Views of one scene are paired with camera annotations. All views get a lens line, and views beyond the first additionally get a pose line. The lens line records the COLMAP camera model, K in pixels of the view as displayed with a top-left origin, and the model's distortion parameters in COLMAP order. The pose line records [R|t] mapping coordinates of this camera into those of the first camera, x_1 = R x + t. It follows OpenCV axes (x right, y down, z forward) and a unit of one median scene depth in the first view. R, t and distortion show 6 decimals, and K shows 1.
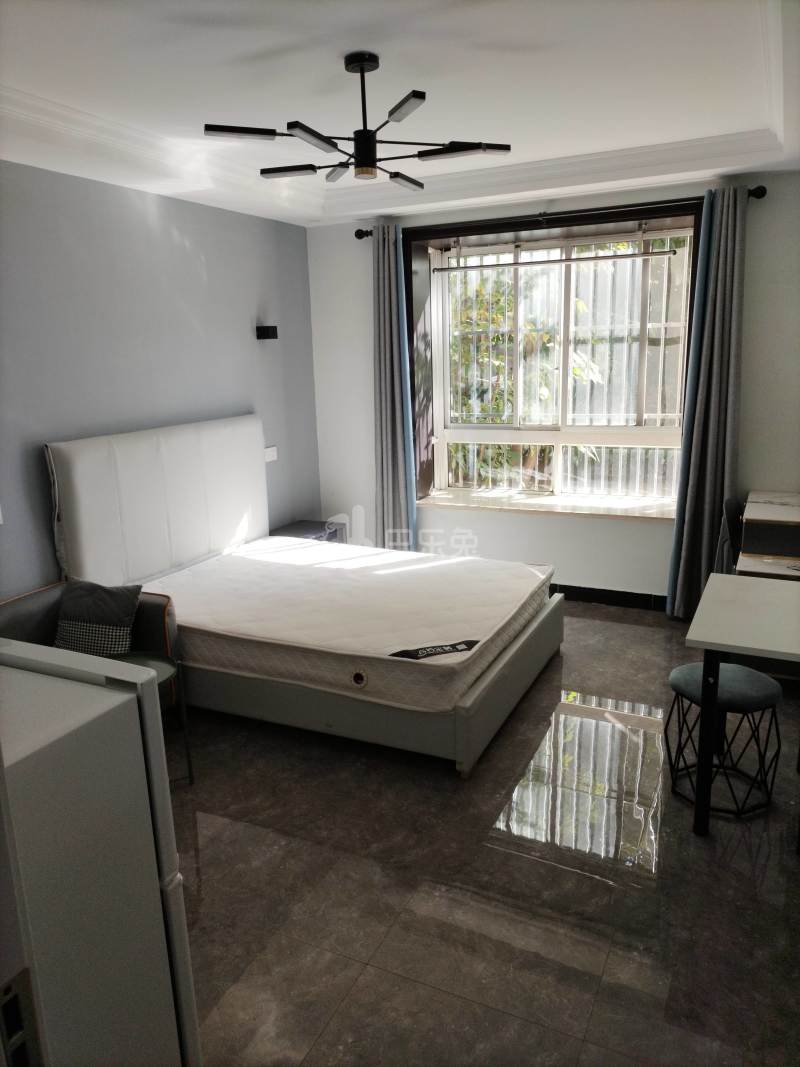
lens RADIAL K [[801.3, 0, 403.9], [0, 801.3, 534.5], [0, 0, 1]] dist [0.042803, -0.022795]
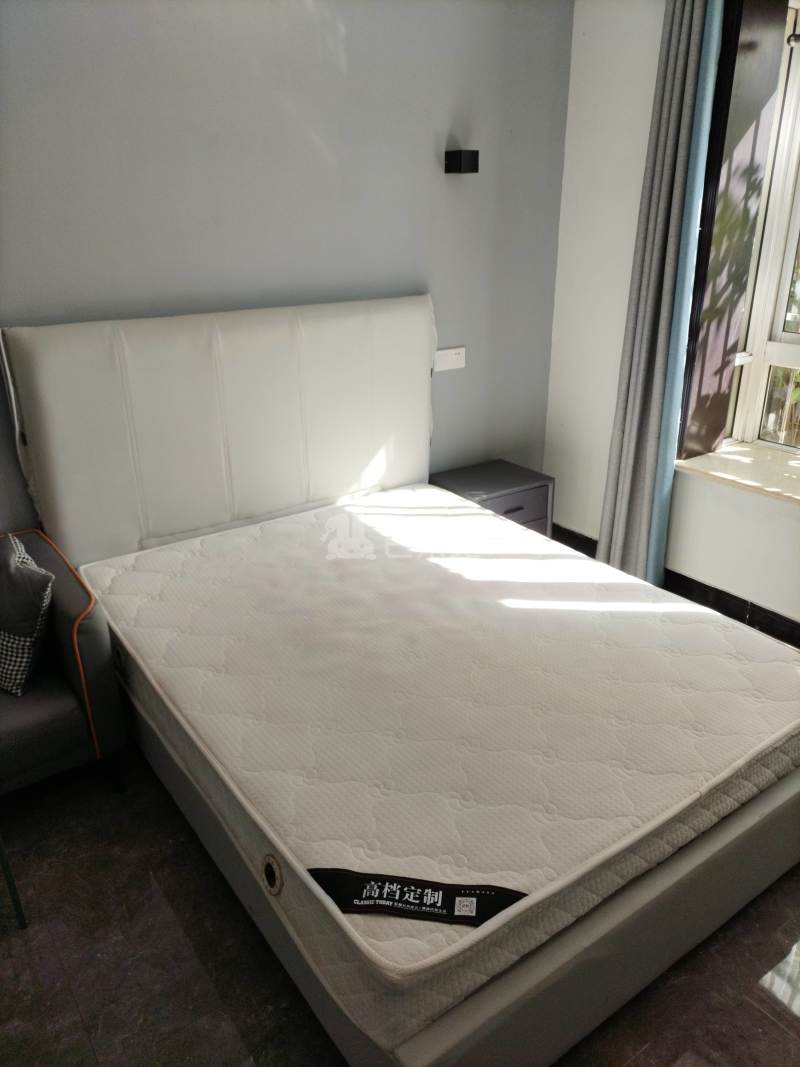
lens RADIAL K [[801.3, 0, 403.9], [0, 801.3, 534.5], [0, 0, 1]] dist [0.042803, -0.022795]
pose [[0.875705, 0.207195, -0.436131, 0.116586], [-0.132085, 0.971593, 0.196368, -0.083417], [0.464428, -0.114355, 0.878197, 0.377846]]
